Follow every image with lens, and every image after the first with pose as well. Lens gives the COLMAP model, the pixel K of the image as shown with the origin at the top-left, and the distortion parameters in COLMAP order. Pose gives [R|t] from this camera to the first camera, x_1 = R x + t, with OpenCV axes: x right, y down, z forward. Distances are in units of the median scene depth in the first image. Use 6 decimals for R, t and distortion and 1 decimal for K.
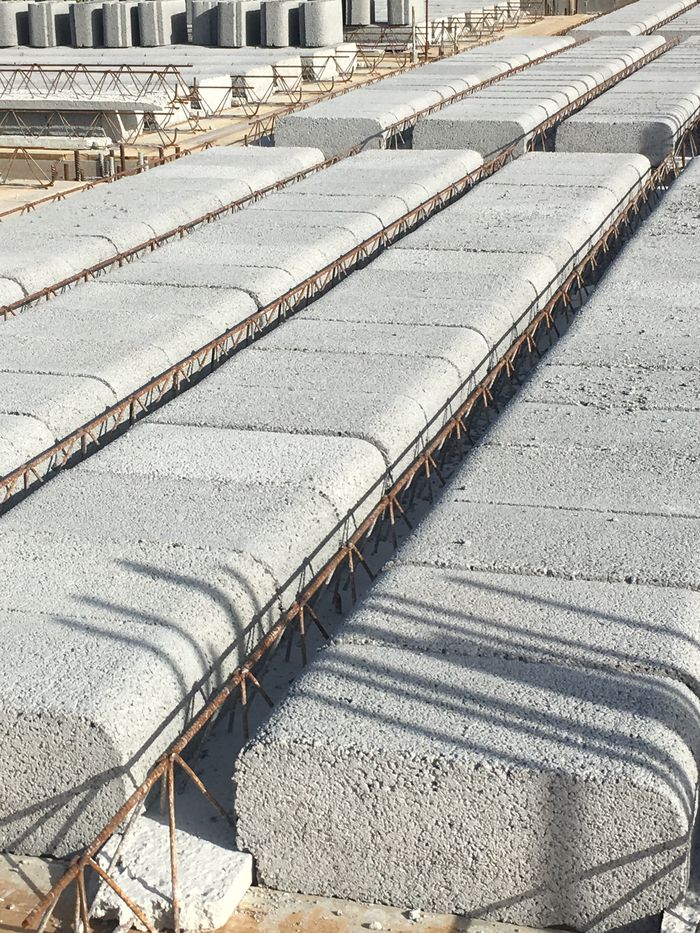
lens RADIAL K [[1742.8, 0, 350.0], [0, 1742.8, 466.5], [0, 0, 1]] dist [-0.000573, 0.155305]
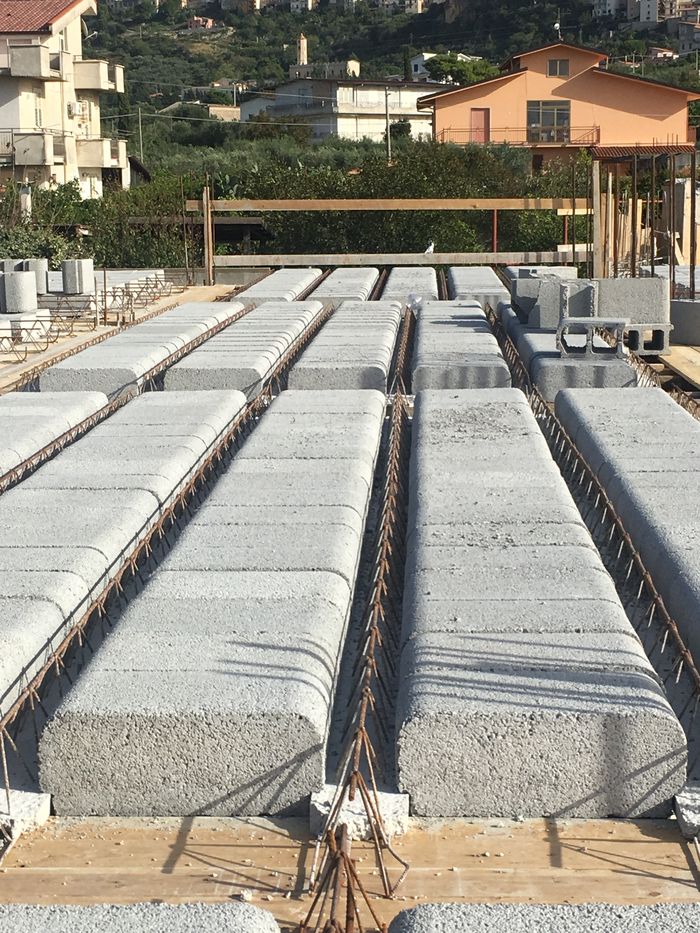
lens RADIAL K [[1742.8, 0, 350.0], [0, 1742.8, 466.5], [0, 0, 1]] dist [-0.000573, 0.155305]
pose [[0.970549, -0.031004, 0.238901, -0.464910], [0.066805, 0.987429, -0.143253, 0.152998], [-0.231457, 0.154994, 0.960419, -0.513550]]
